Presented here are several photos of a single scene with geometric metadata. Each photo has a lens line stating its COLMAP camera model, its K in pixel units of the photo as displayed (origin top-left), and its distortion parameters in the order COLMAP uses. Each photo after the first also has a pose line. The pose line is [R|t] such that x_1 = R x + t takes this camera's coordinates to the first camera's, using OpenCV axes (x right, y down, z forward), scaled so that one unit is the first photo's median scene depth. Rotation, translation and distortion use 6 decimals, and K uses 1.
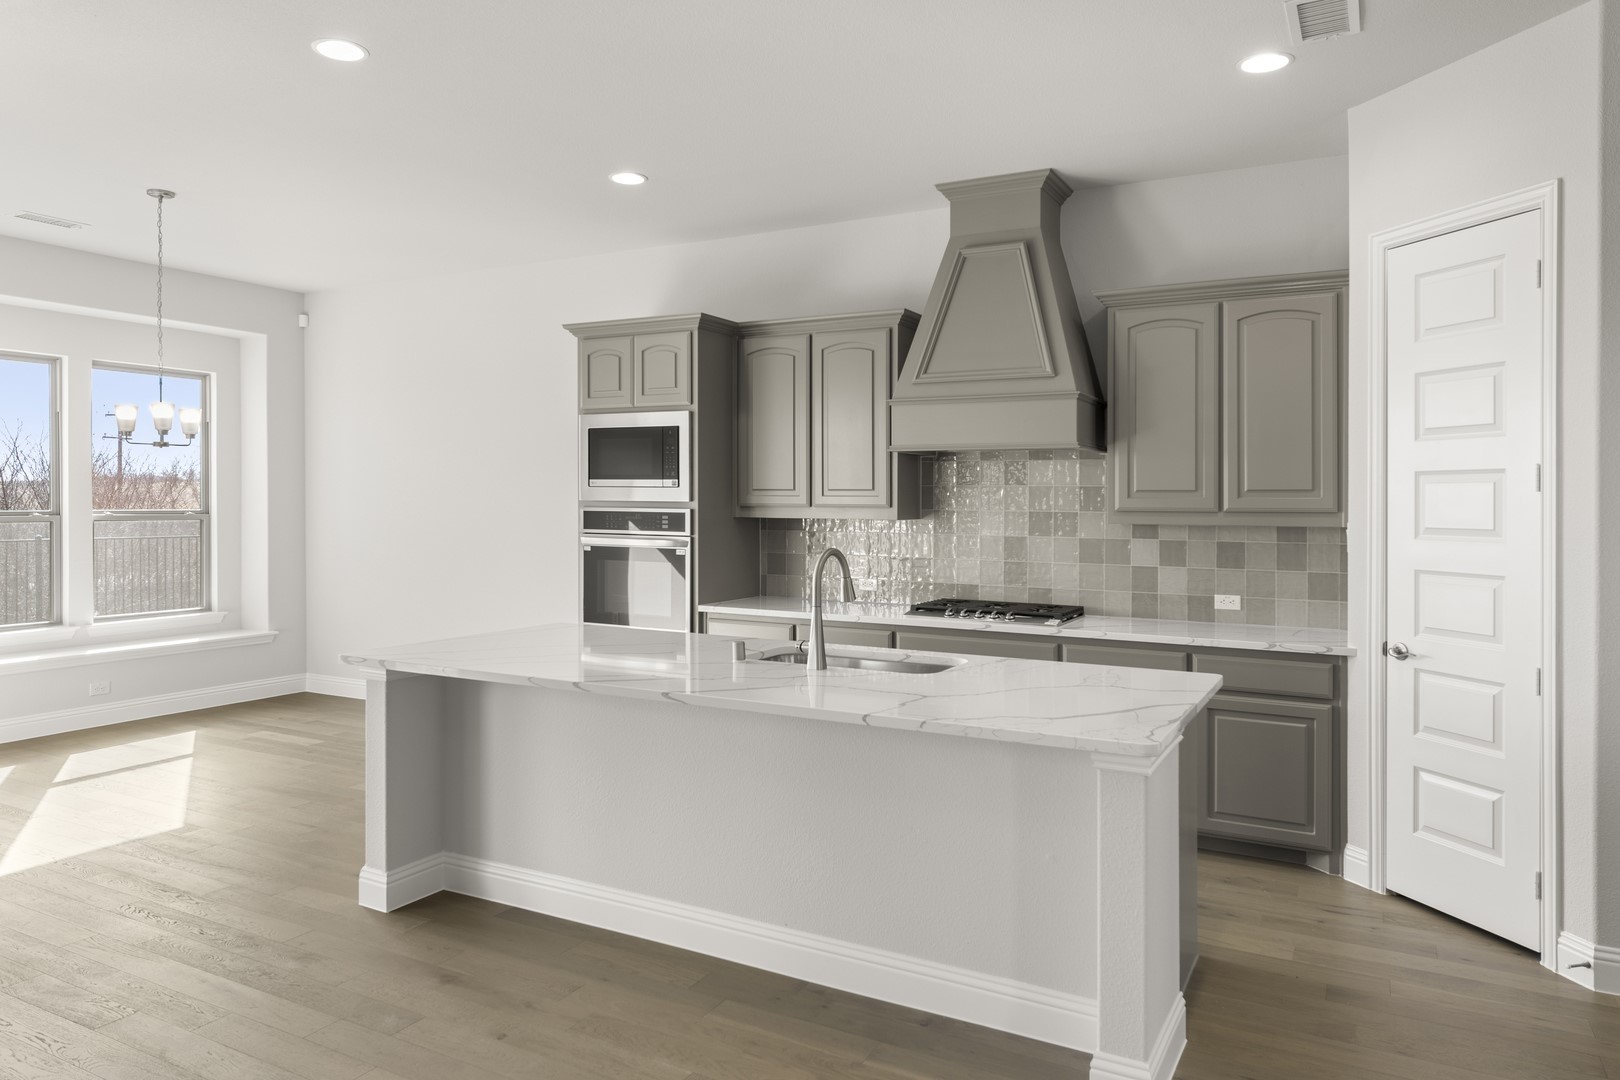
lens RADIAL K [[1065.3, 0, 804.9], [0, 1065.3, 513.8], [0, 0, 1]] dist [0.003621, -0.004264]
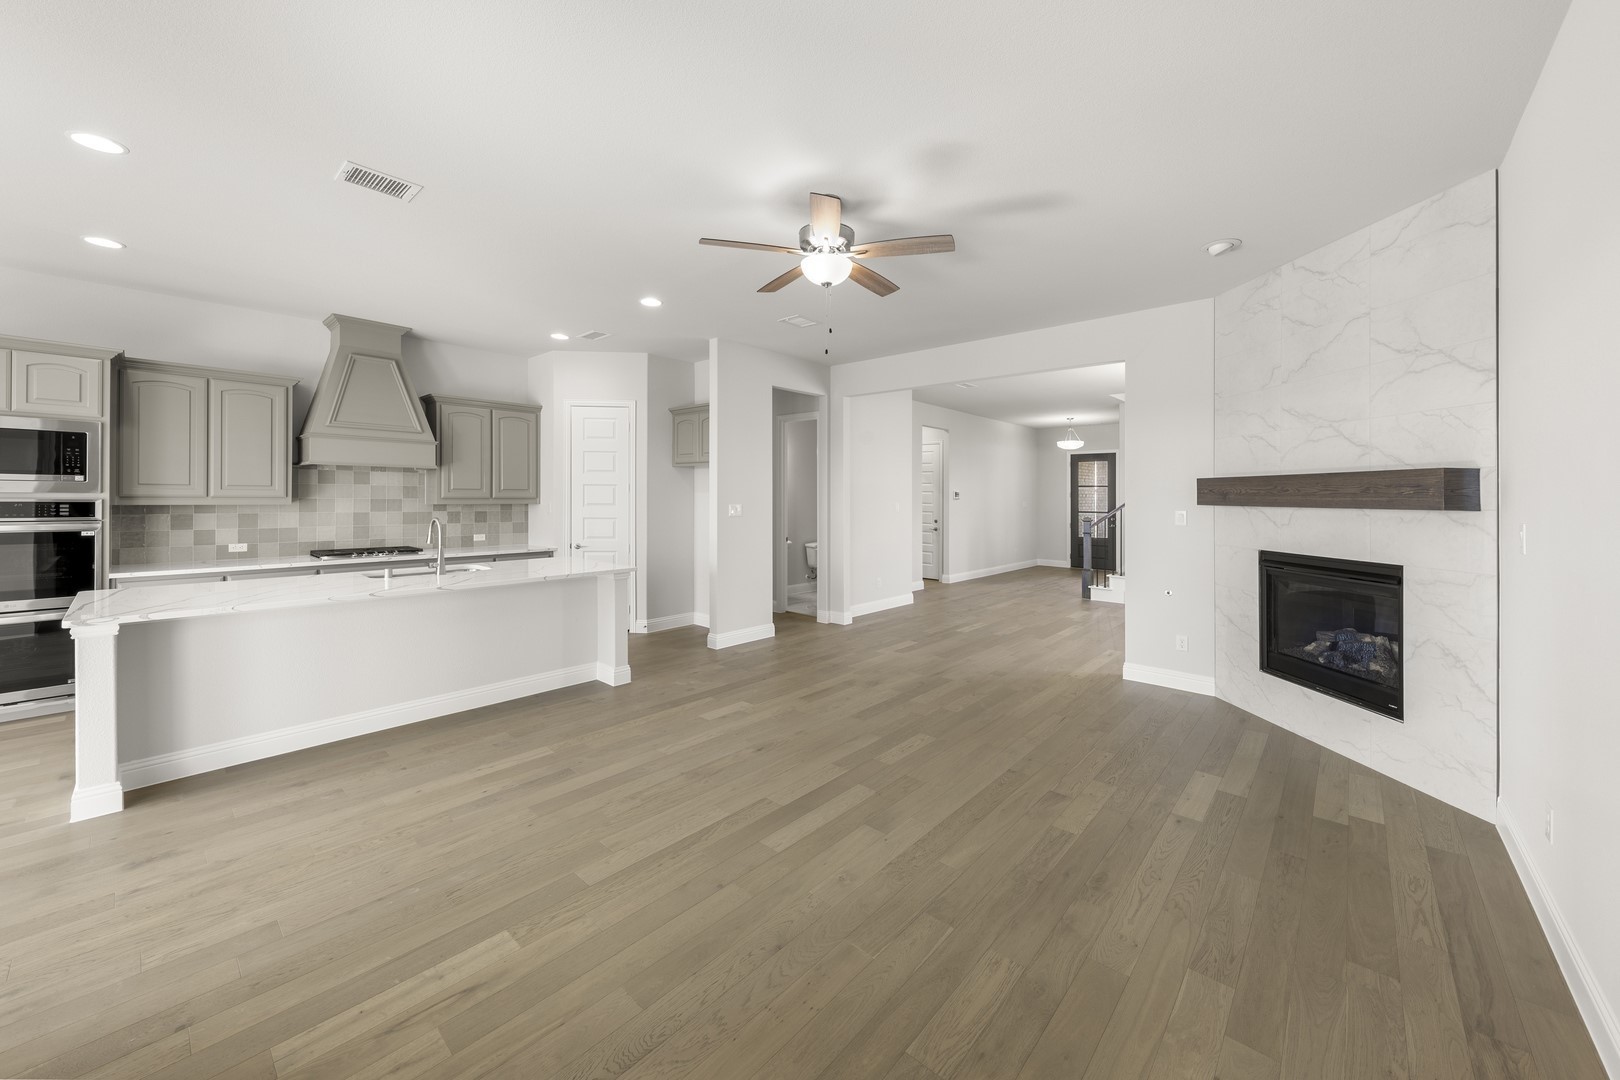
lens RADIAL K [[589.6, 0, 814.2], [0, 589.6, 492.6], [0, 0, 1]] dist [0.000276, -0.000167]
pose [[0.230418, 0.000694, 0.973092, -0.663428], [0.003362, 0.999993, -0.001510, -0.009329], [-0.973086, 0.003619, 0.230414, 0.003956]]
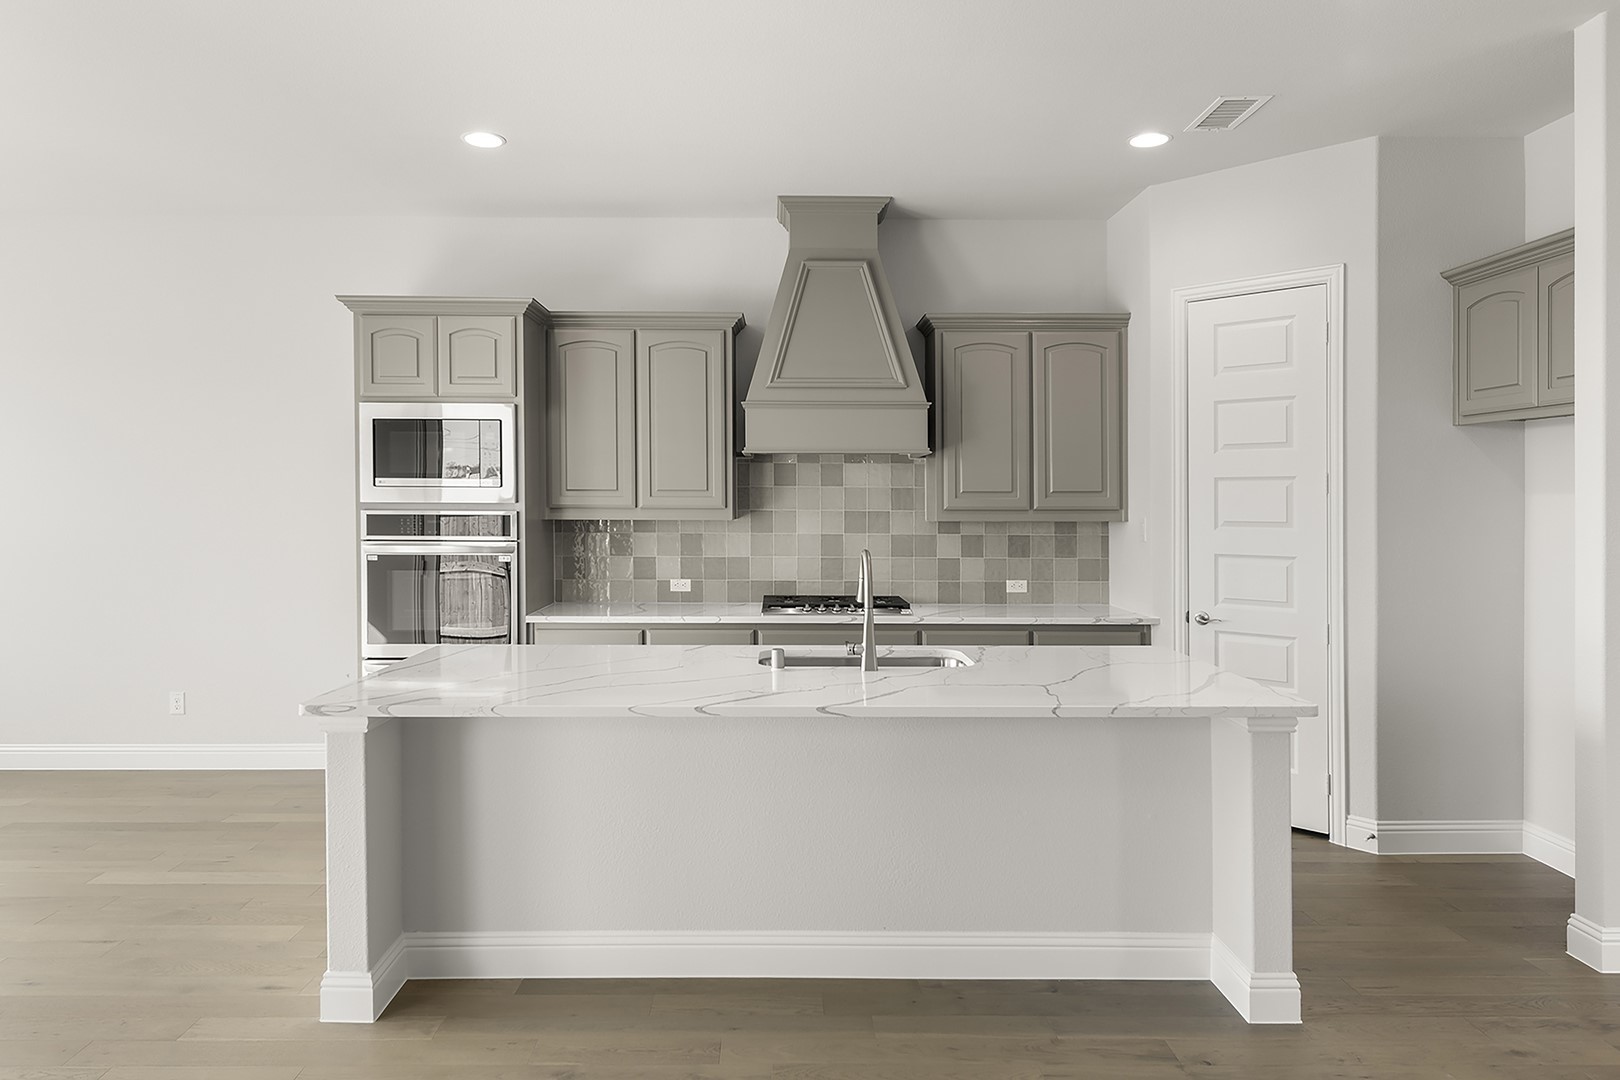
lens RADIAL K [[1013.1, 0, 793.3], [0, 1013.1, 513.1], [0, 0, 1]] dist [0.002339, -0.000868]
pose [[0.875332, -0.010087, 0.483418, -0.354630], [0.008770, 0.999949, 0.004985, -0.005662], [-0.483443, -0.000124, 0.875376, 0.136296]]
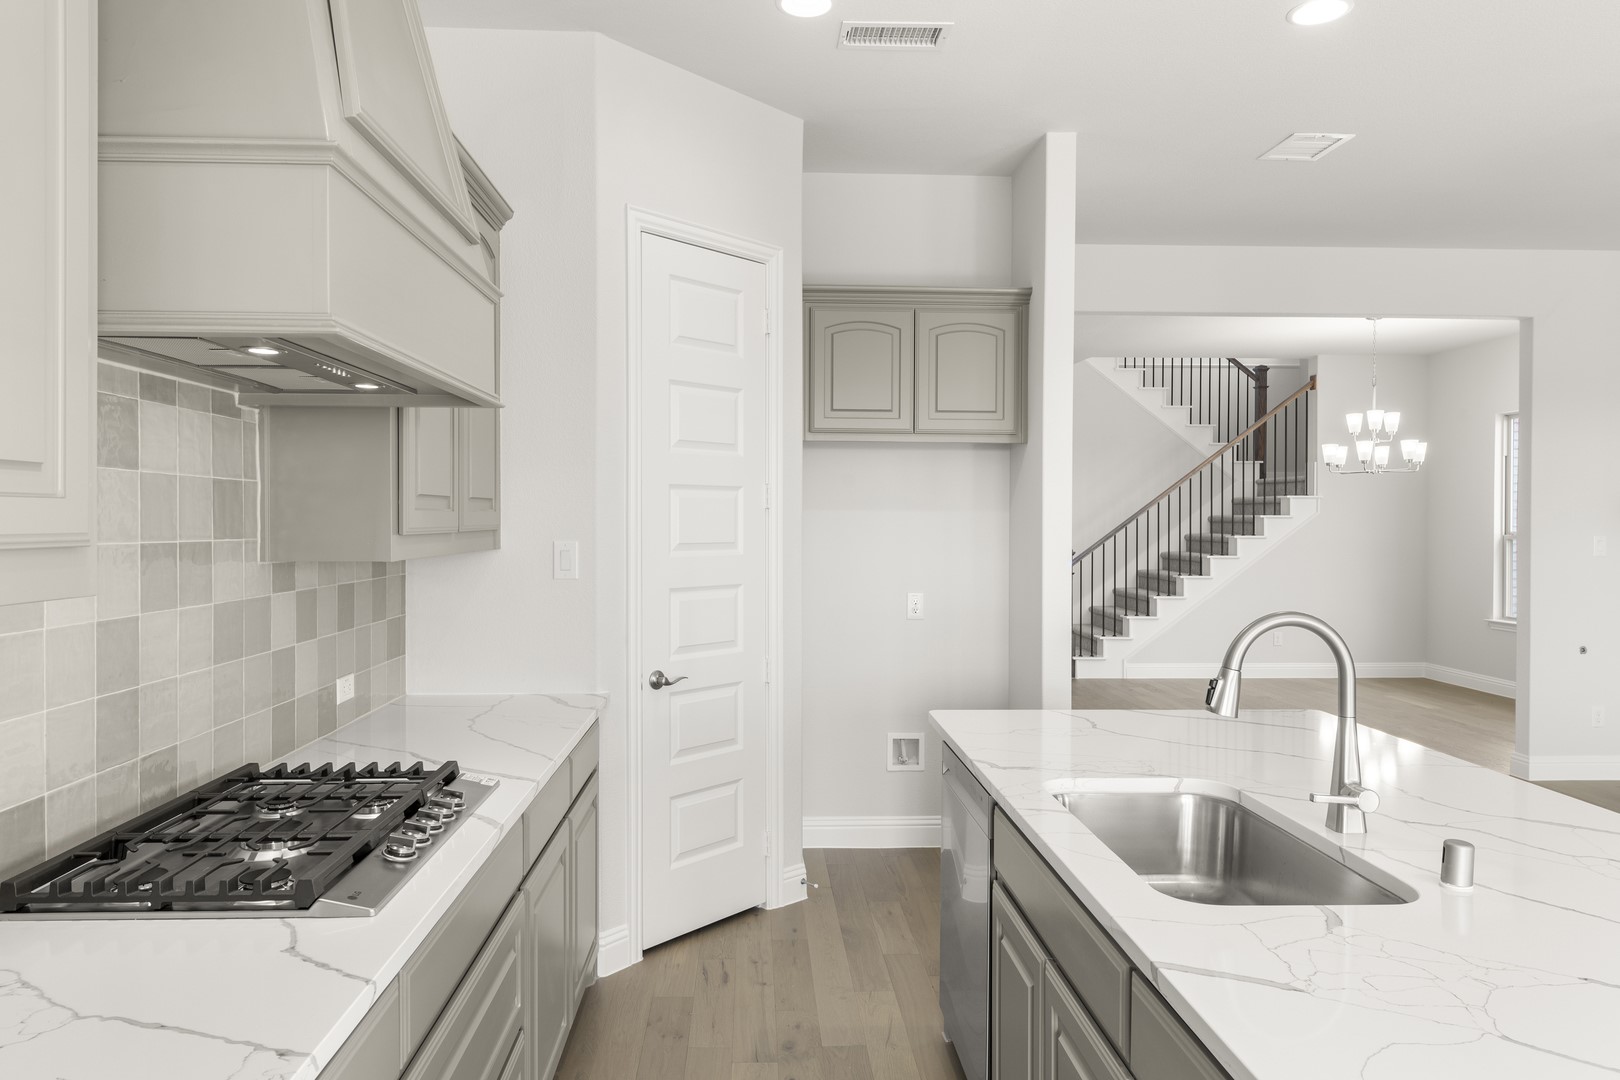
lens RADIAL K [[1065.3, 0, 804.9], [0, 1065.3, 513.8], [0, 0, 1]] dist [0.003621, -0.004264]
pose [[-0.517960, -0.007609, 0.855371, -0.223408], [-0.000009, 0.999960, 0.008890, -0.016659], [-0.855405, 0.004597, -0.517940, 1.067175]]
